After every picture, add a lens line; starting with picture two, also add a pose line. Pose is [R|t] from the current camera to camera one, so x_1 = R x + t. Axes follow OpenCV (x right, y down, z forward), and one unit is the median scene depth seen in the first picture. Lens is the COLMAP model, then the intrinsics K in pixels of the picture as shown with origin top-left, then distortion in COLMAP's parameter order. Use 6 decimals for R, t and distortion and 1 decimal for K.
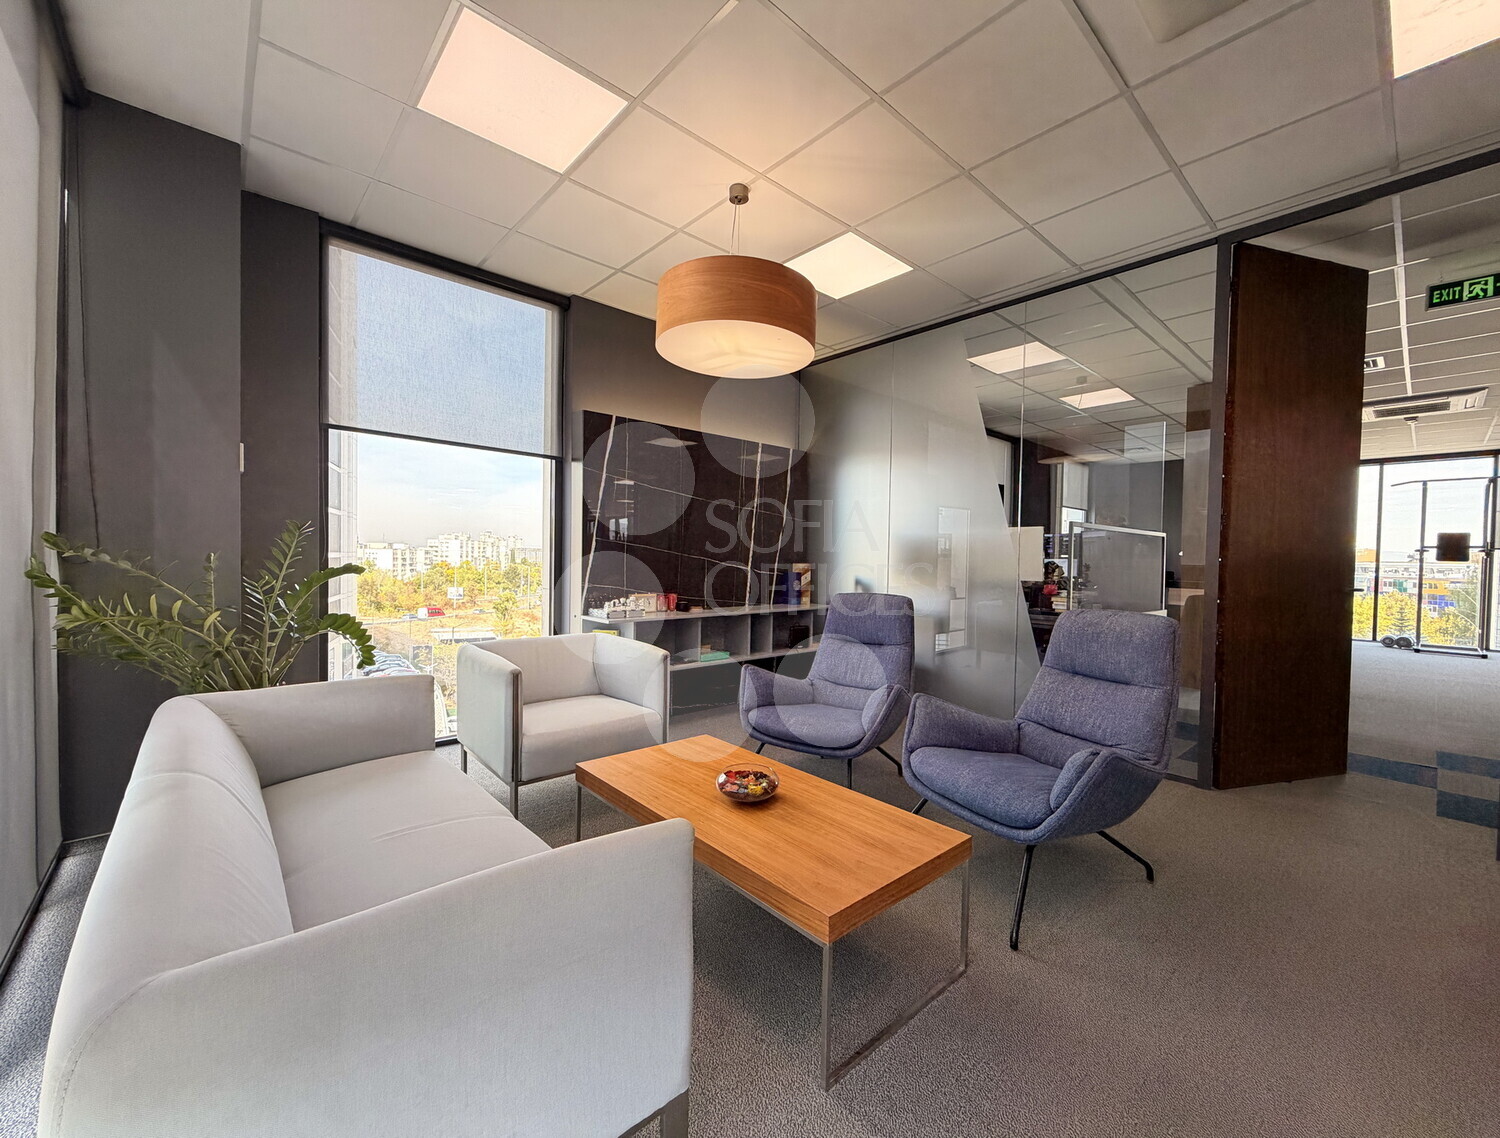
lens RADIAL K [[658.5, 0, 748.0], [0, 658.5, 567.3], [0, 0, 1]] dist [0.000545, -0.000030]
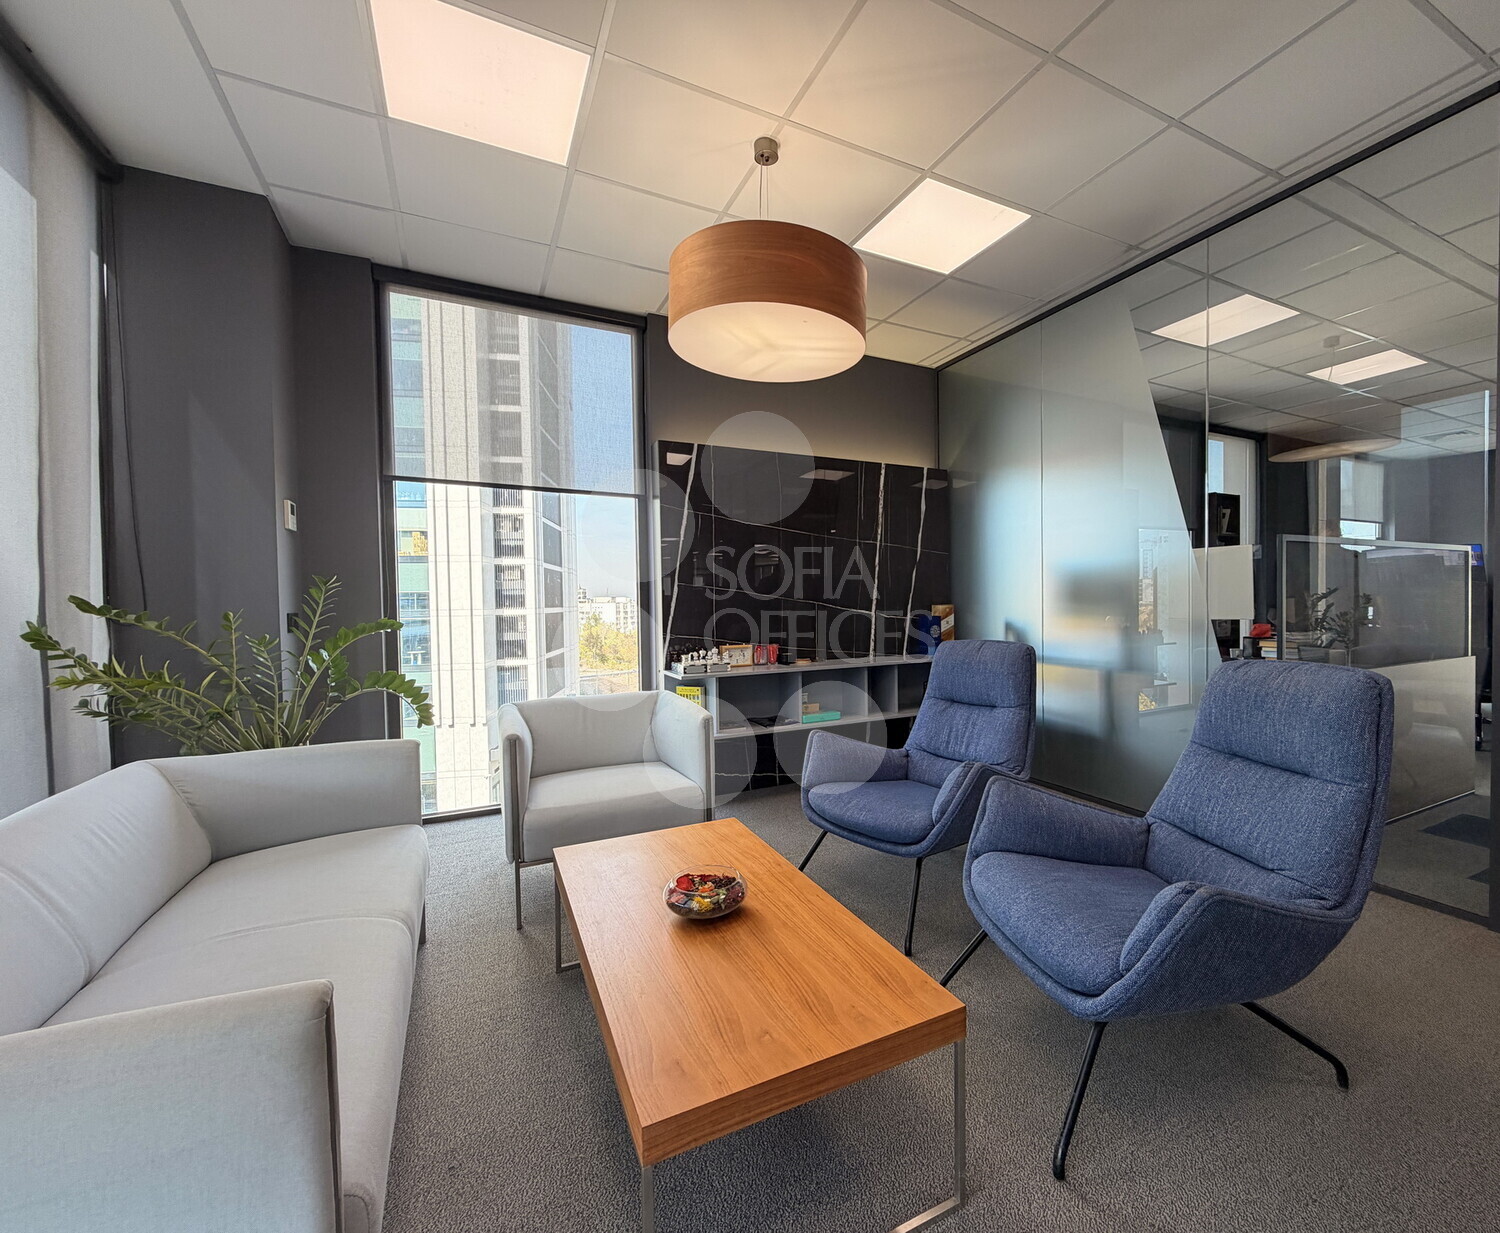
lens RADIAL K [[722.2, 0, 750.1], [0, 722.2, 616.5], [0, 0, 1]] dist [0.000925, -0.000725]
pose [[0.966235, -0.025532, -0.256394, 0.150208], [0.026474, 0.999649, 0.000221, 0.003792], [0.256299, -0.007002, 0.966572, 0.110065]]
